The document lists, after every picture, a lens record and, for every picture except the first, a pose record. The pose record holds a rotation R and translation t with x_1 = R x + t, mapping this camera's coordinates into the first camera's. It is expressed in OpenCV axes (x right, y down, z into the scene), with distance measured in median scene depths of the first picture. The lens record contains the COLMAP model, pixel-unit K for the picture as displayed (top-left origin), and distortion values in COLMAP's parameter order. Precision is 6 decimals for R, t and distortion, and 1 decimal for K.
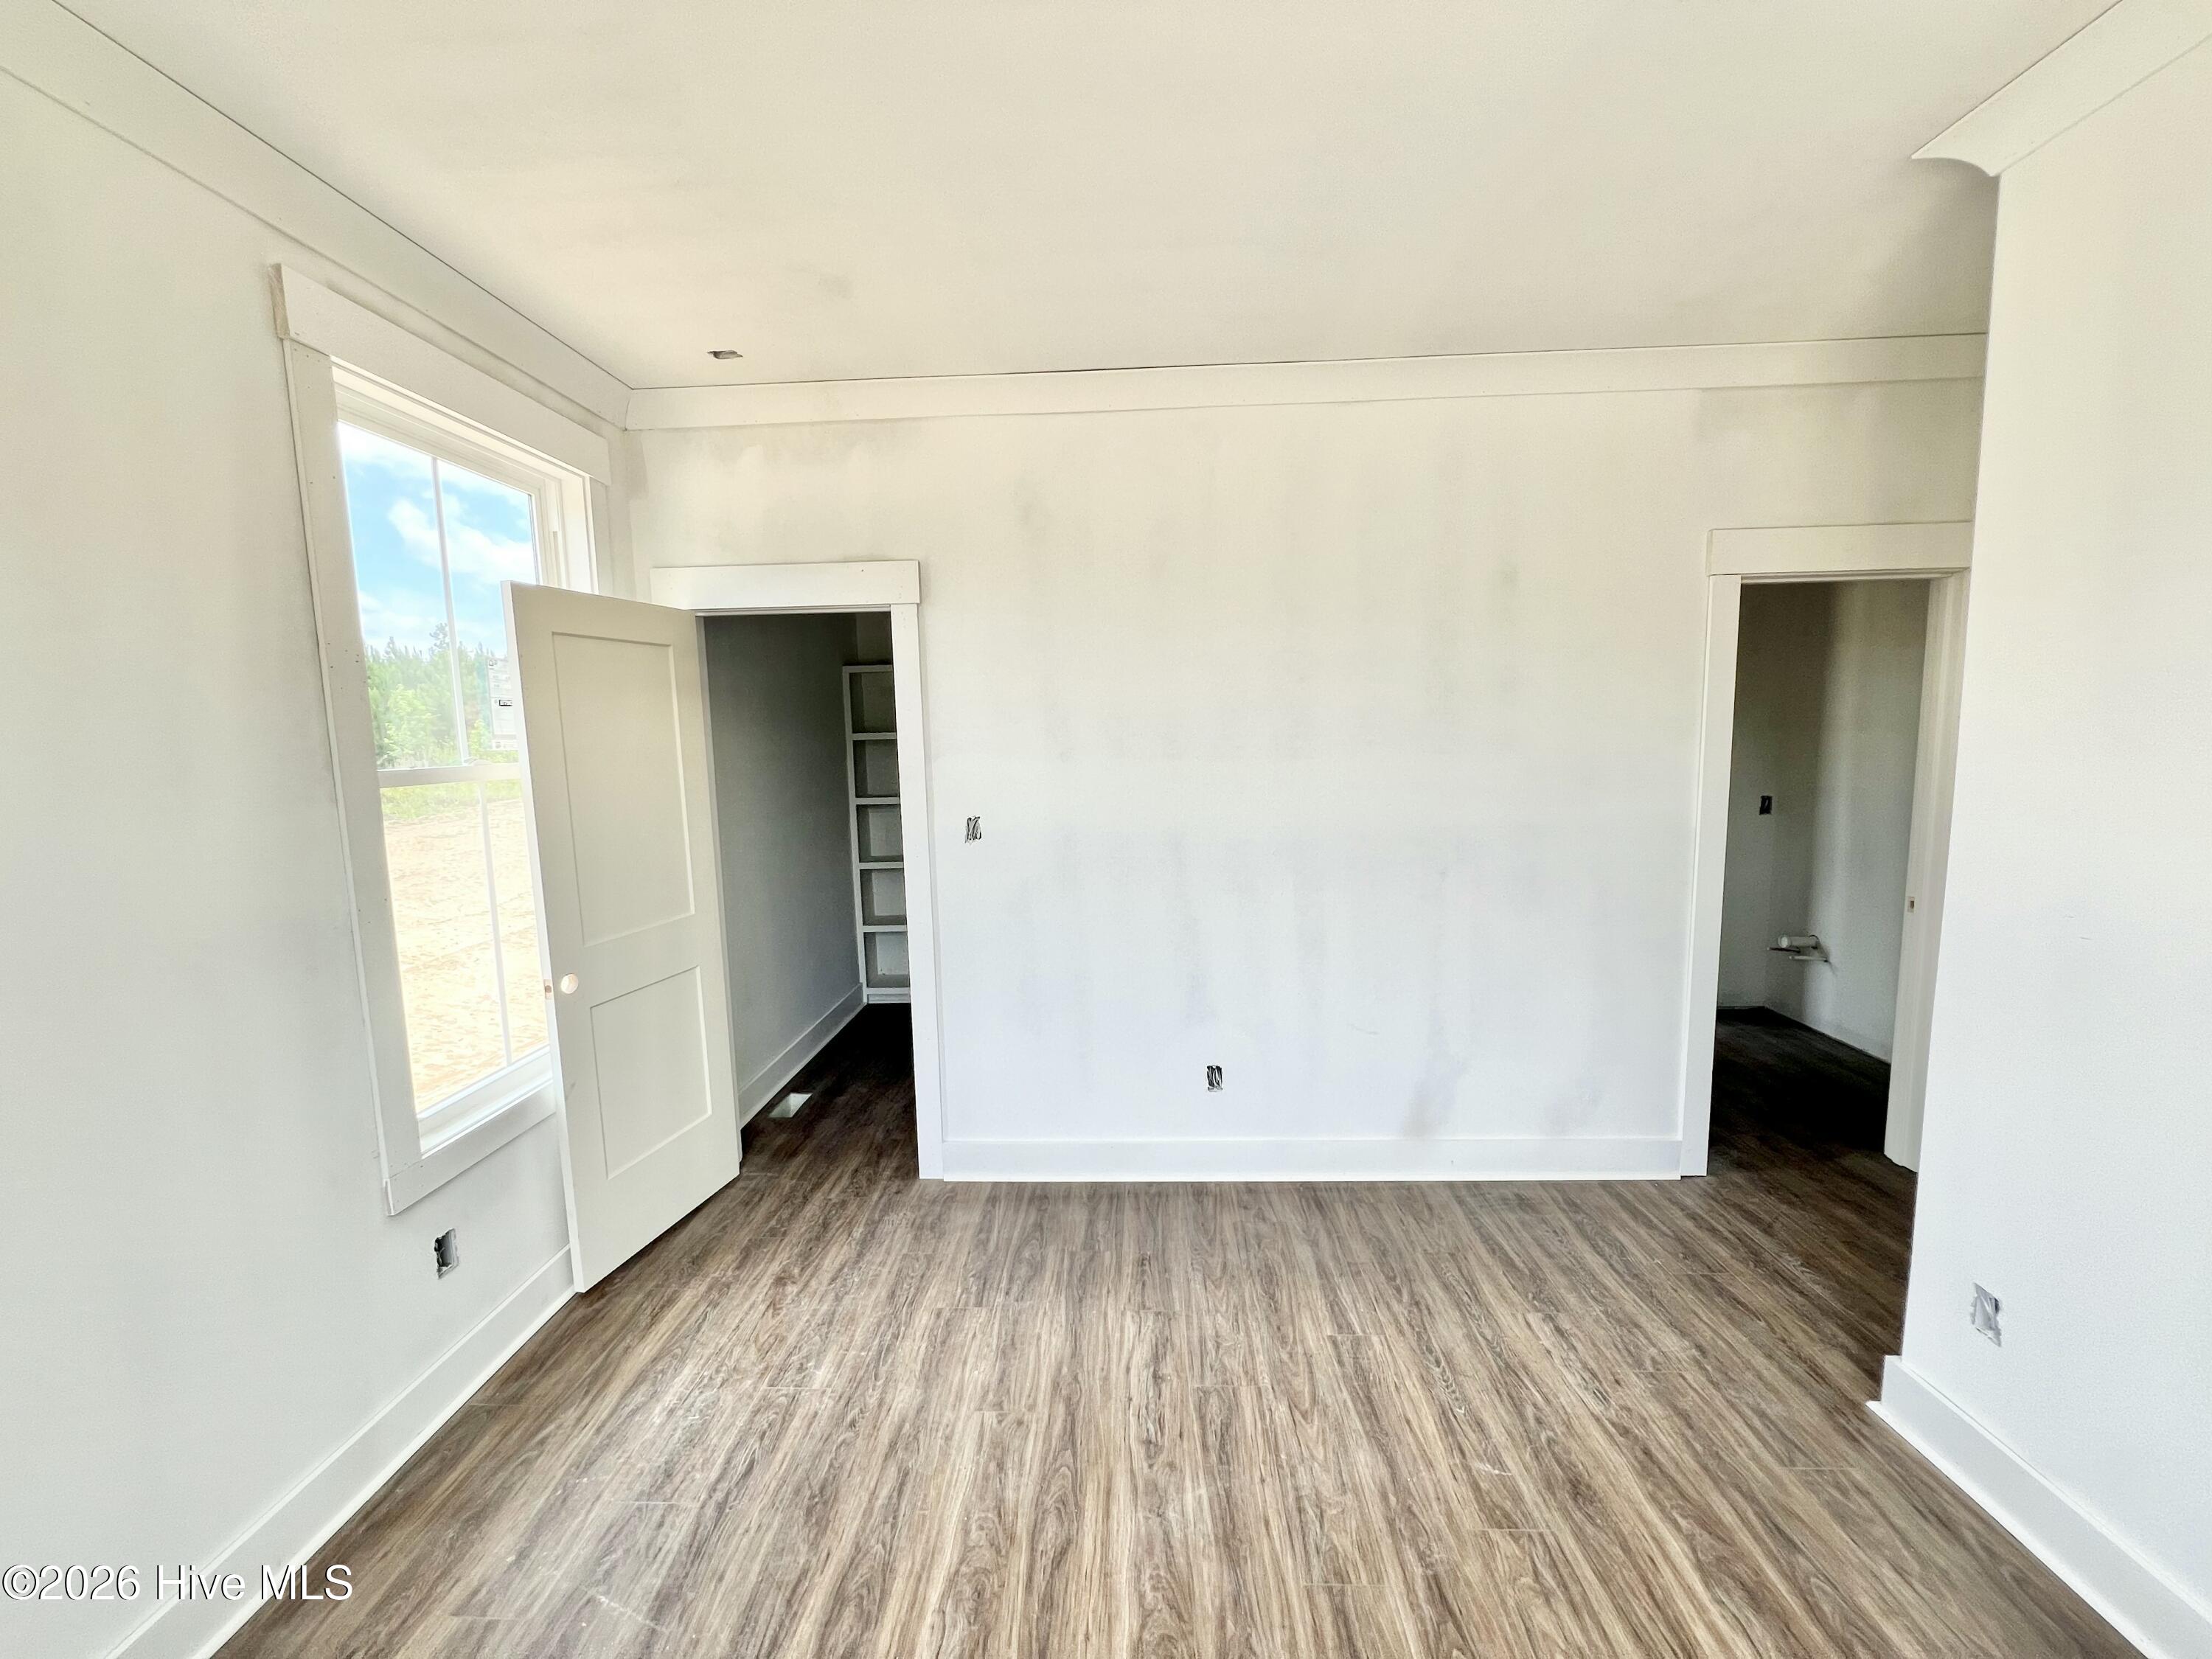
lens RADIAL K [[884.3, 0, 1105.7], [0, 884.3, 832.7], [0, 0, 1]] dist [-0.001514, -0.000192]
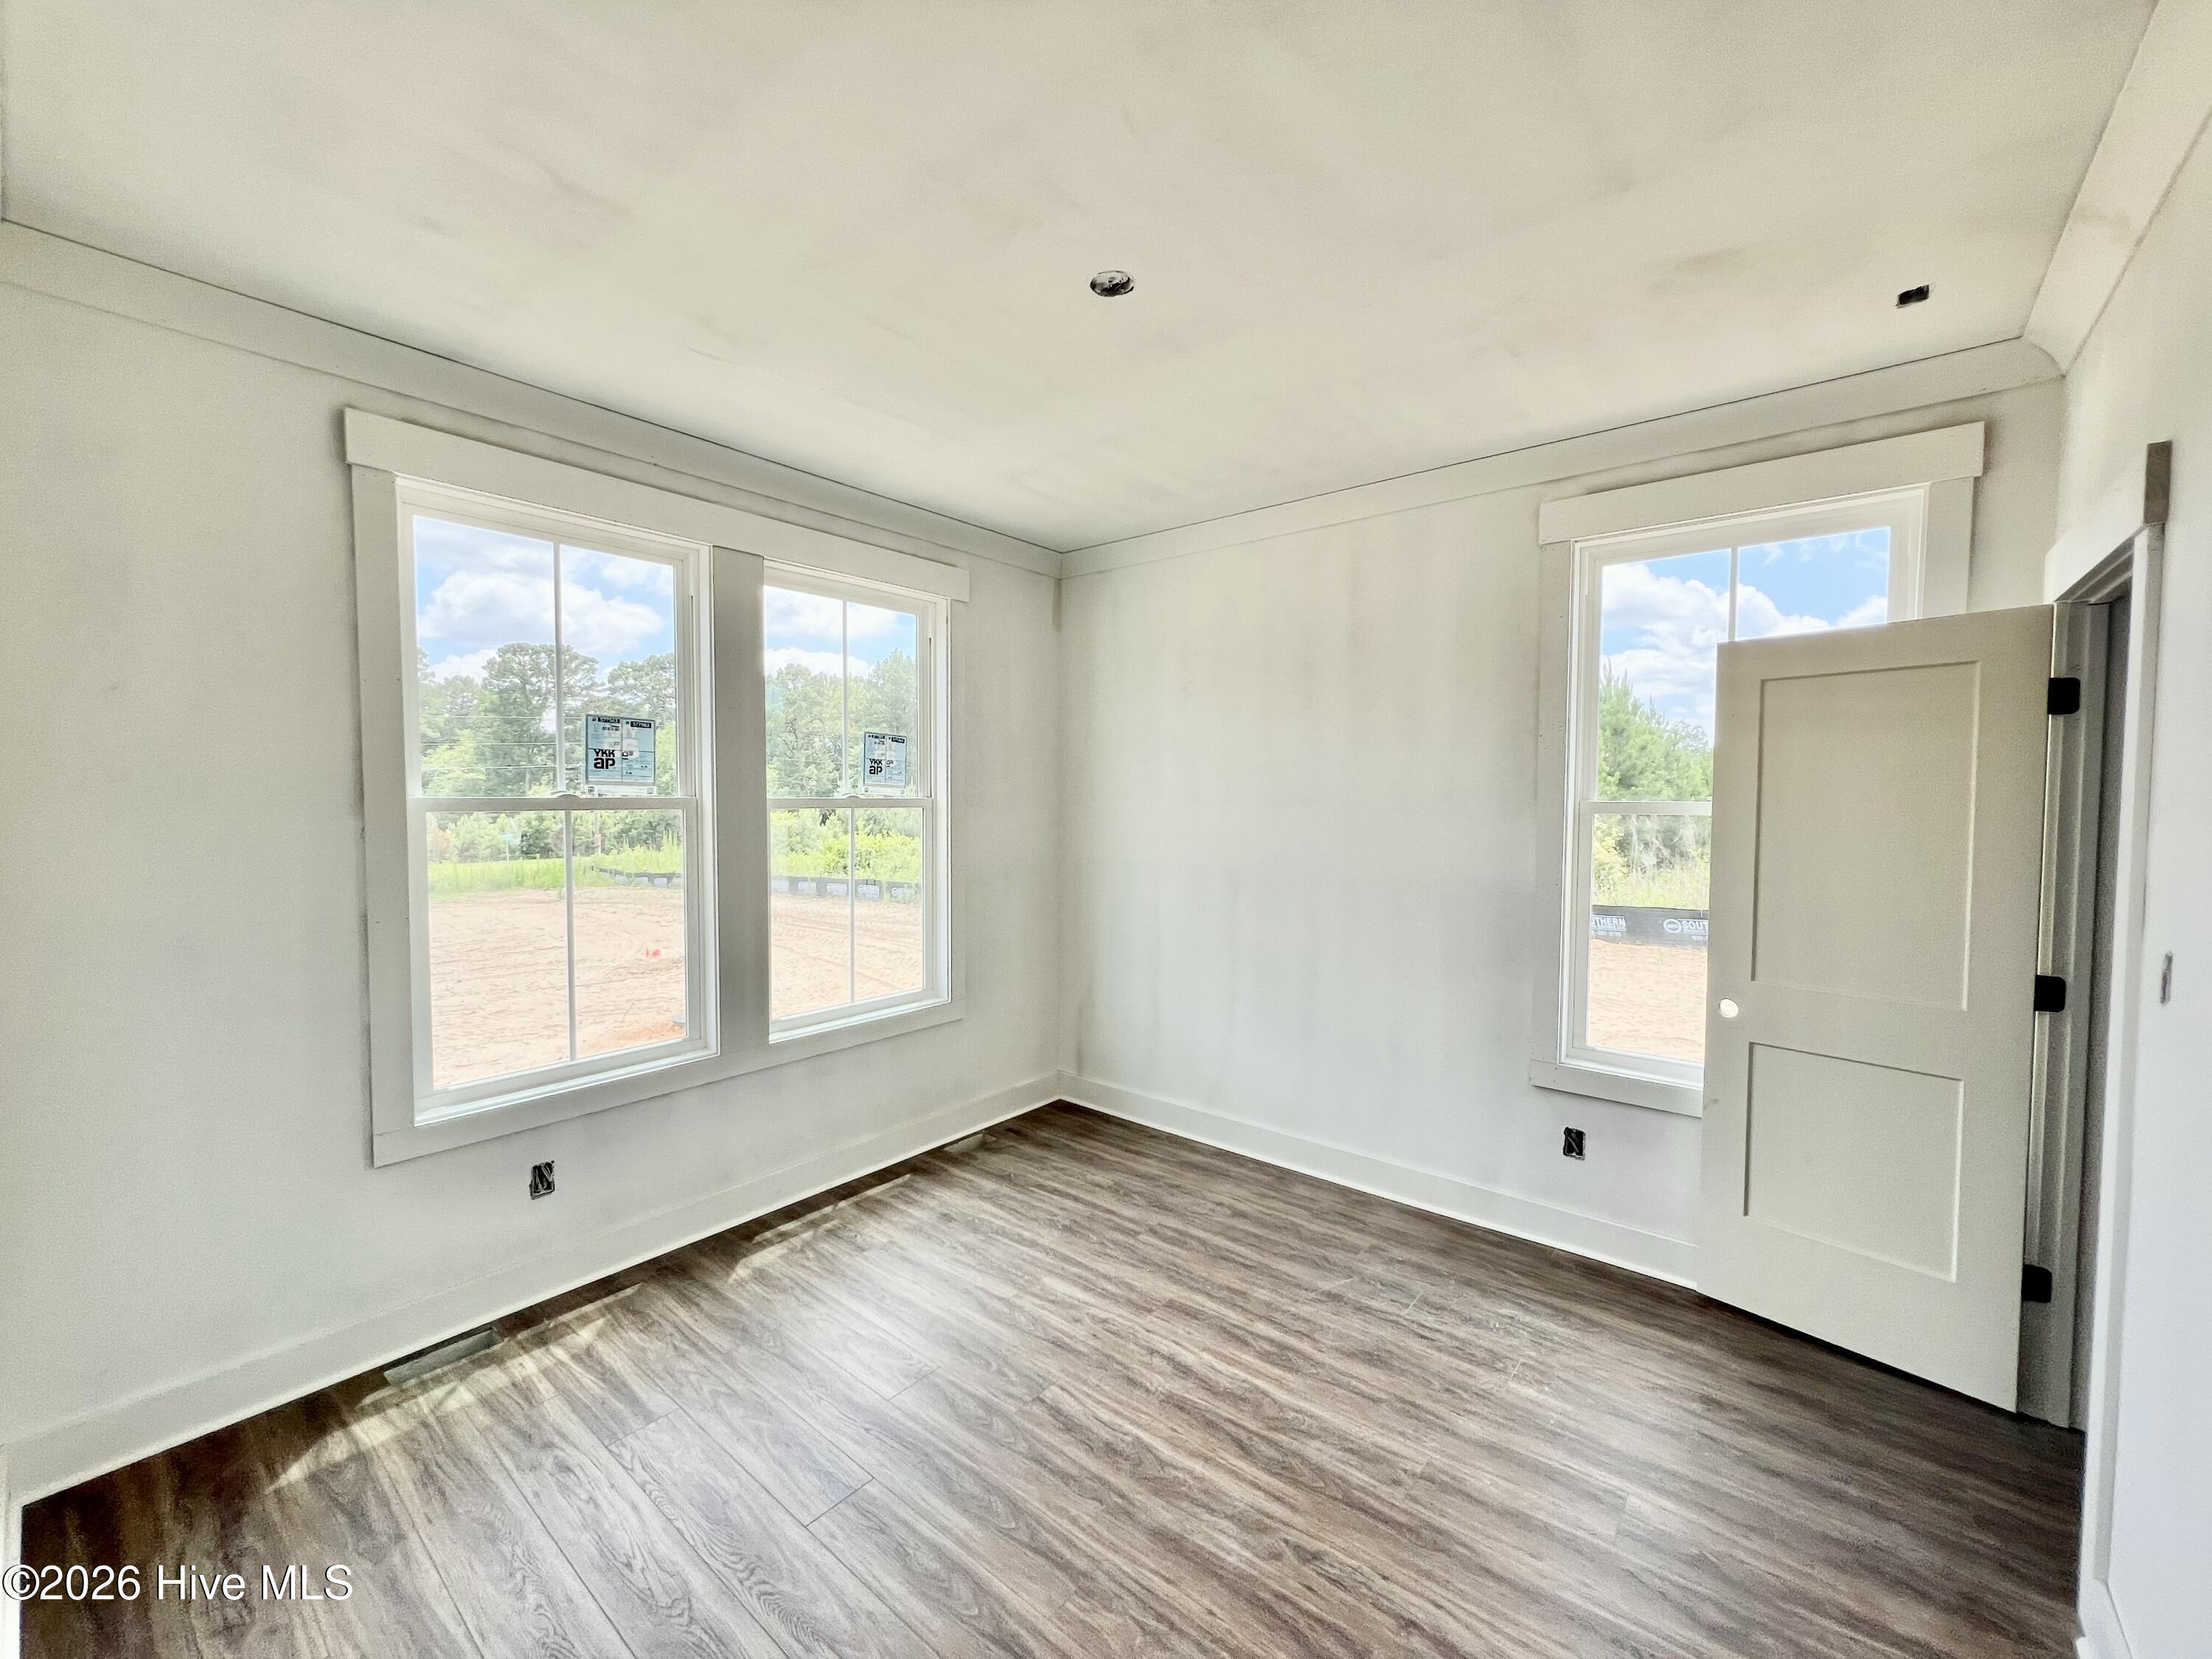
lens RADIAL K [[884.3, 0, 1105.7], [0, 884.3, 832.7], [0, 0, 1]] dist [-0.001514, -0.000192]
pose [[-0.603598, 0.054710, -0.795409, 0.921012], [-0.080205, 0.988415, 0.128849, -0.157529], [0.793244, 0.141569, -0.592218, 1.347867]]
